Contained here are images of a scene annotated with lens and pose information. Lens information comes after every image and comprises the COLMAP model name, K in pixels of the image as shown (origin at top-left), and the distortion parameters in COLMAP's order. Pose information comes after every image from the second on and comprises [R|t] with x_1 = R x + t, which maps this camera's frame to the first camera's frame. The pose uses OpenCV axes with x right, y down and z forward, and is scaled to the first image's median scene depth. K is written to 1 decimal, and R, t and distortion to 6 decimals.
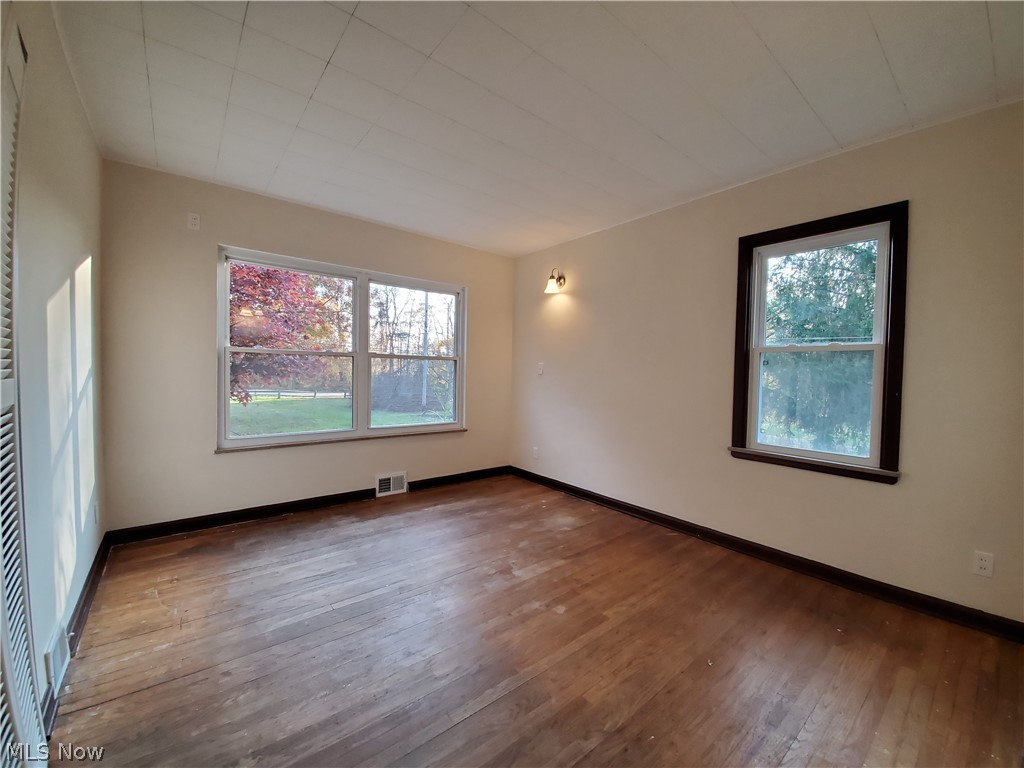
lens RADIAL K [[403.4, 0, 519.6], [0, 403.4, 382.3], [0, 0, 1]] dist [-0.001972, -0.006741]
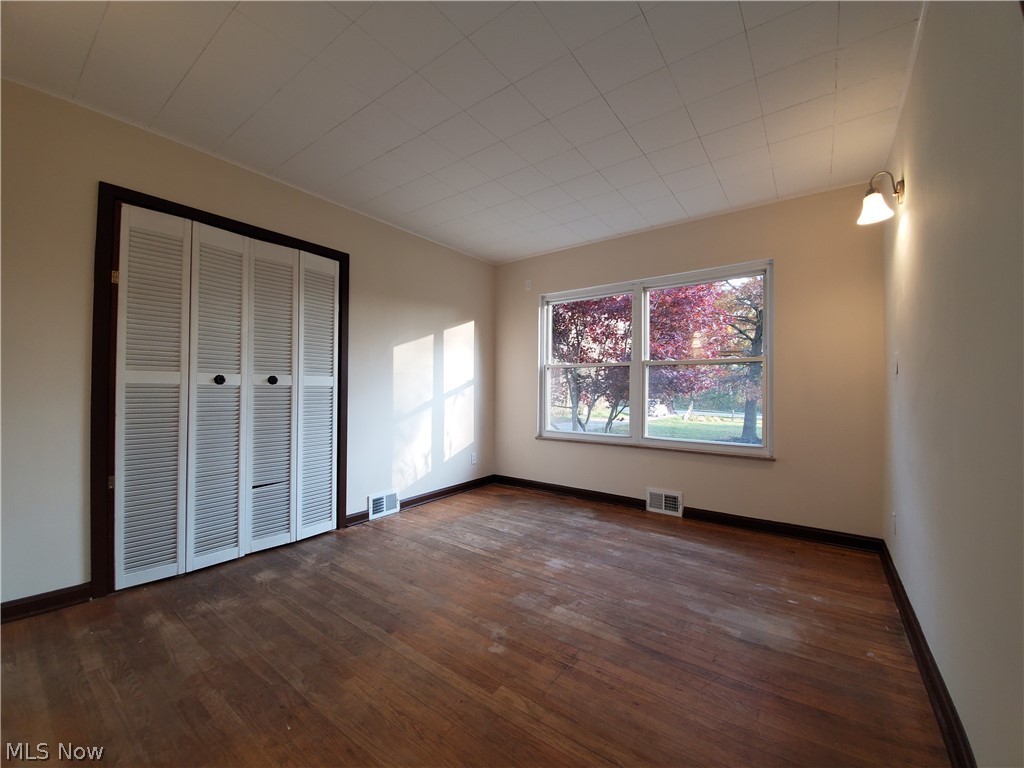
lens RADIAL K [[403.4, 0, 518.3], [0, 403.4, 386.5], [0, 0, 1]] dist [-0.001972, -0.006741]
pose [[0.249260, -0.026883, -0.968063, 0.662749], [-0.032204, 0.998832, -0.036029, 0.045614], [0.967901, 0.040156, 0.248103, 0.595173]]
